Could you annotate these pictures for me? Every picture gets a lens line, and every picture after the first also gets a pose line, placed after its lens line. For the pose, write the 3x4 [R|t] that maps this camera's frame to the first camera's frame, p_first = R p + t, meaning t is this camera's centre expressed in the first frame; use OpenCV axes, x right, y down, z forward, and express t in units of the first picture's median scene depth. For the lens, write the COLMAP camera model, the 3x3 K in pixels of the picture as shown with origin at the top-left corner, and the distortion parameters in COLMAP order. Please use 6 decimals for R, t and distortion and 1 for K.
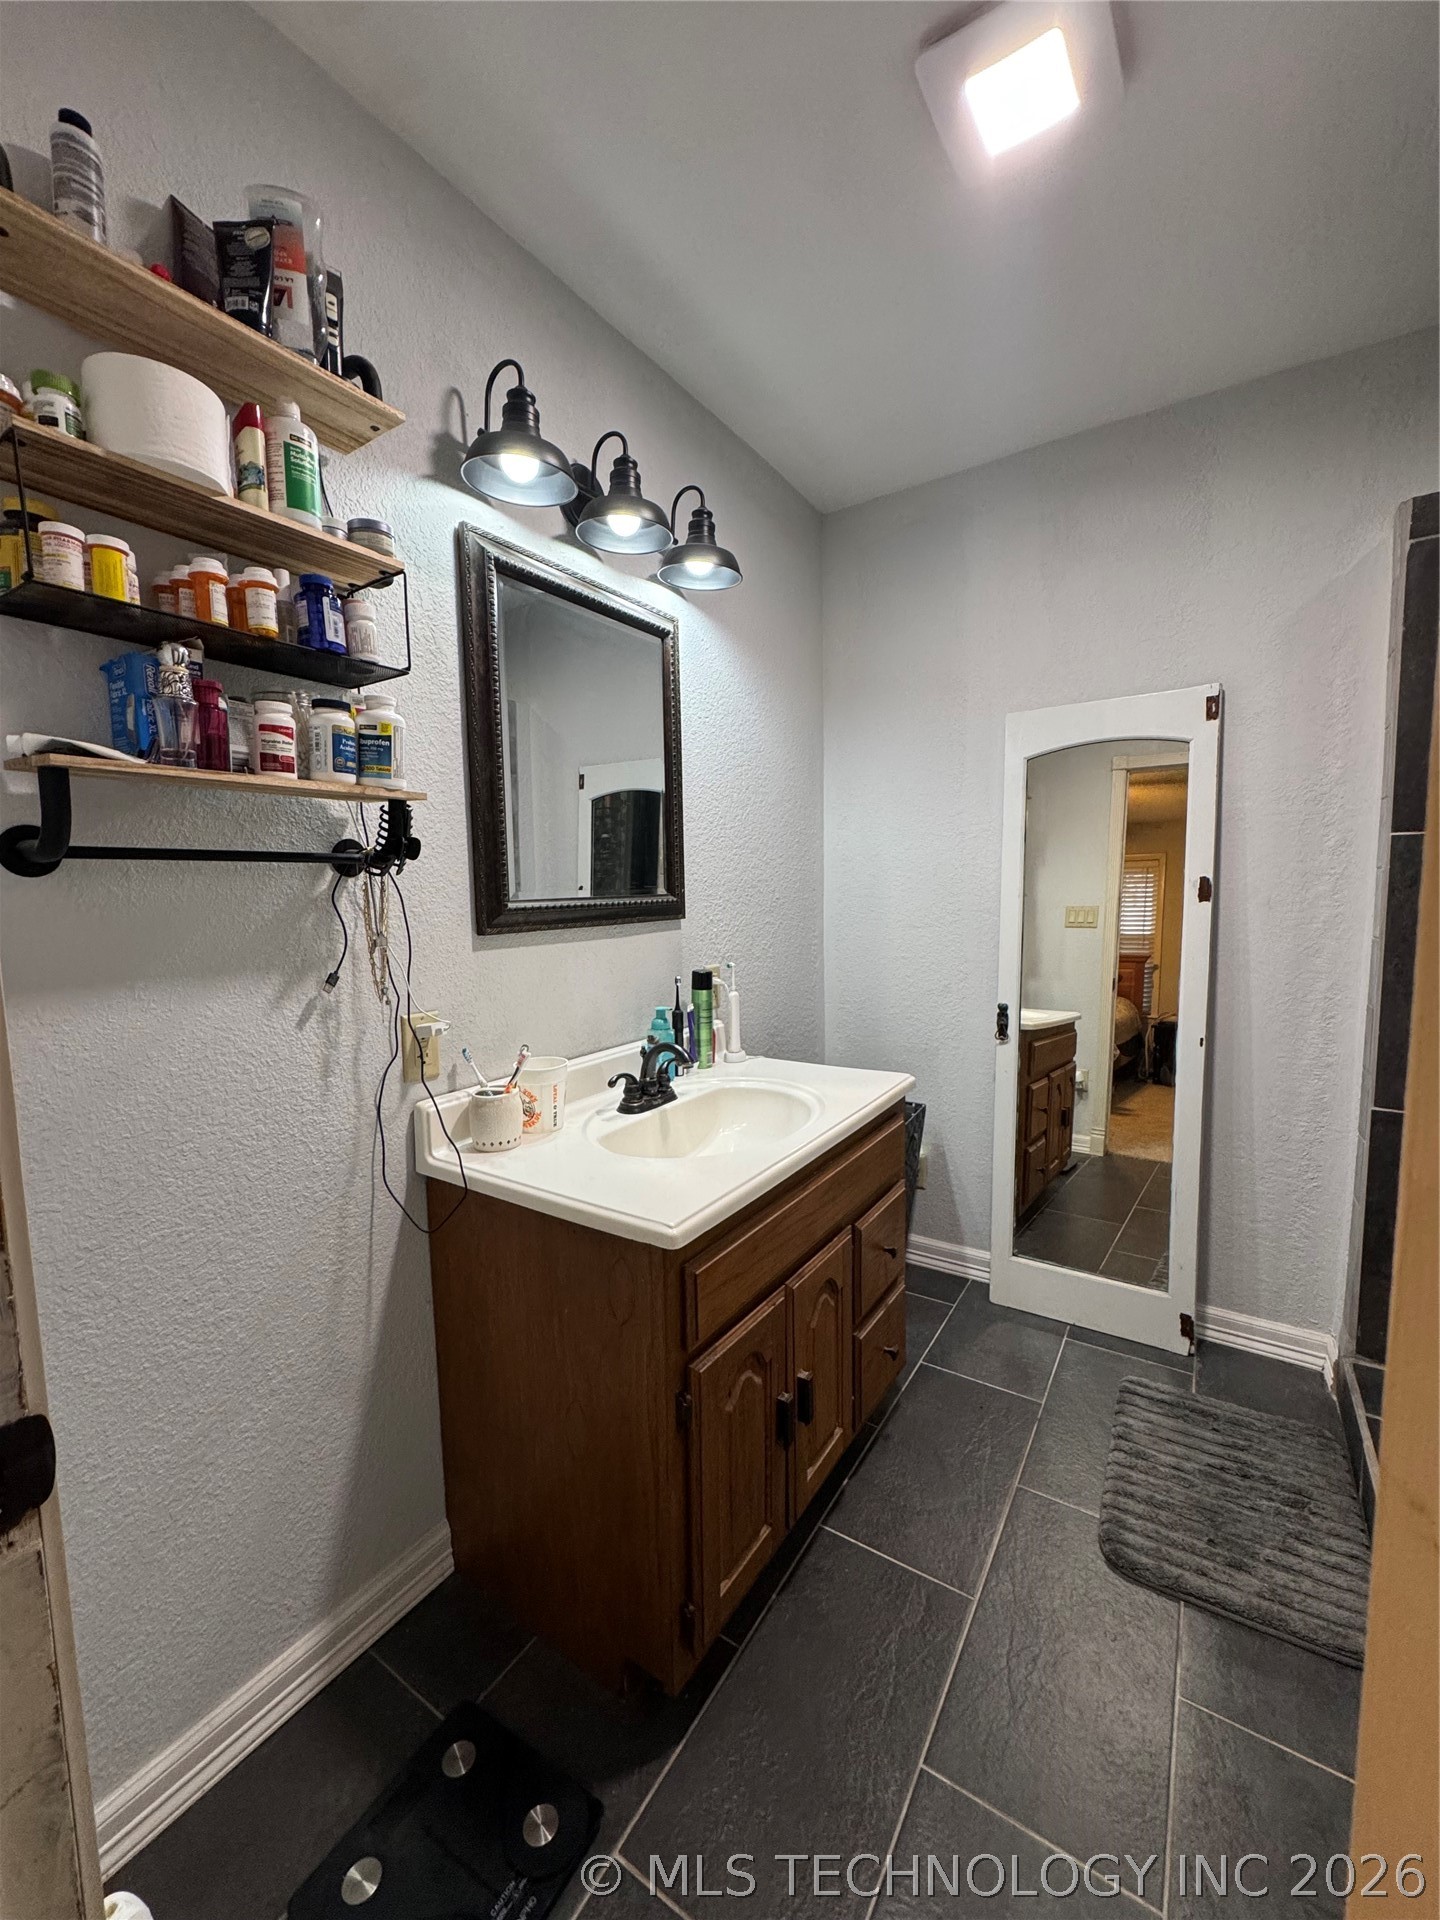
lens RADIAL K [[764.0, 0, 721.1], [0, 764.0, 956.4], [0, 0, 1]] dist [-0.005148, 0.000935]
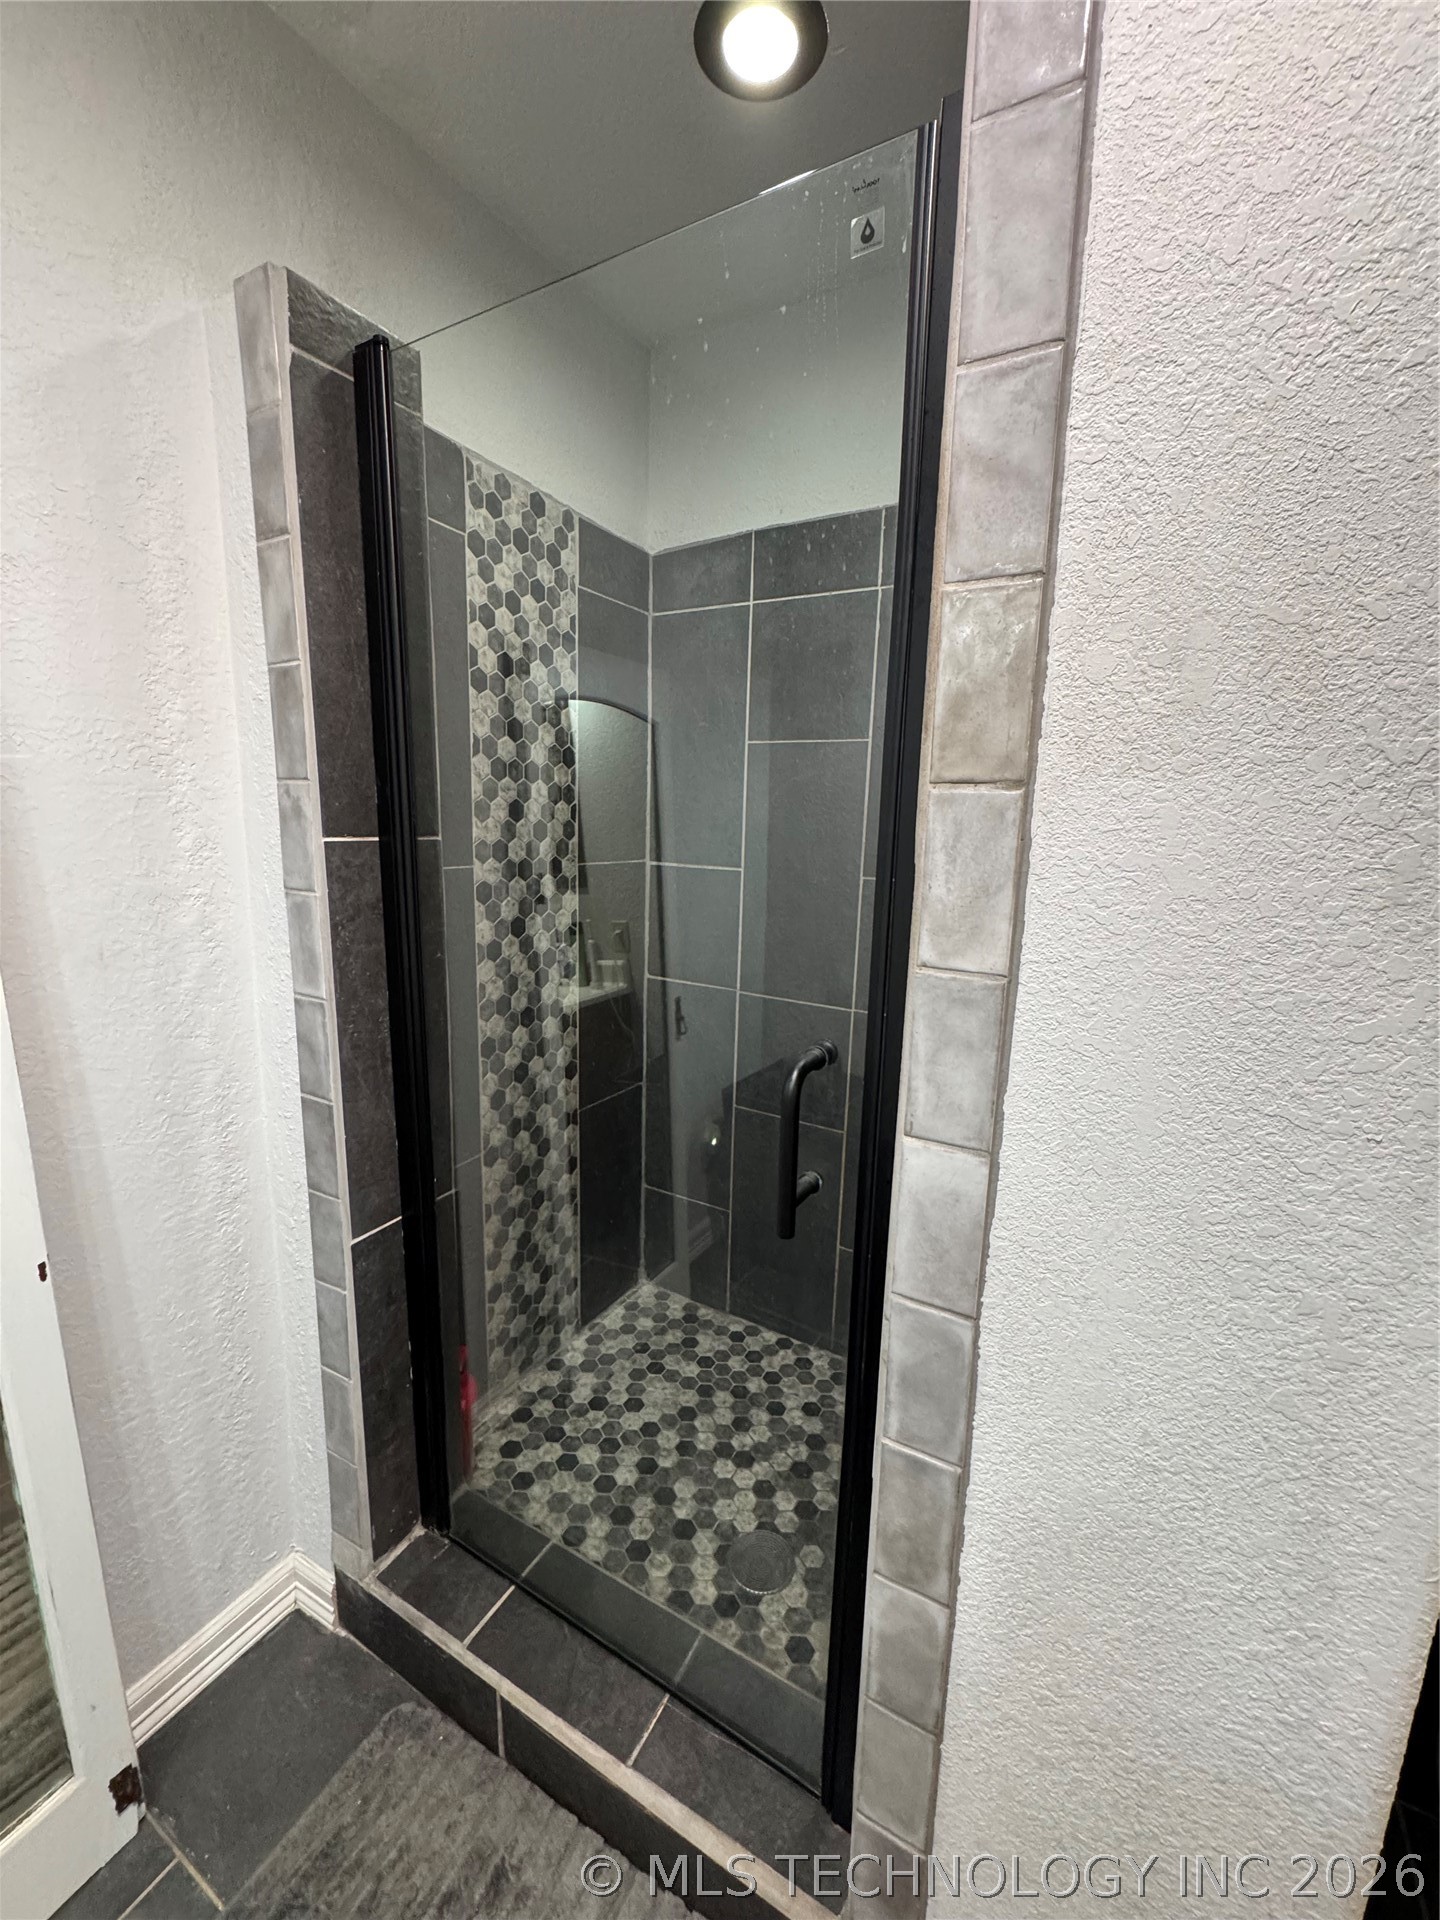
lens RADIAL K [[764.0, 0, 721.1], [0, 764.0, 956.4], [0, 0, 1]] dist [-0.005148, 0.000935]
pose [[-0.070528, -0.164110, 0.983918, 0.188714], [0.073251, 0.982859, 0.169184, -0.132866], [-0.994817, 0.084005, -0.057298, 0.639419]]
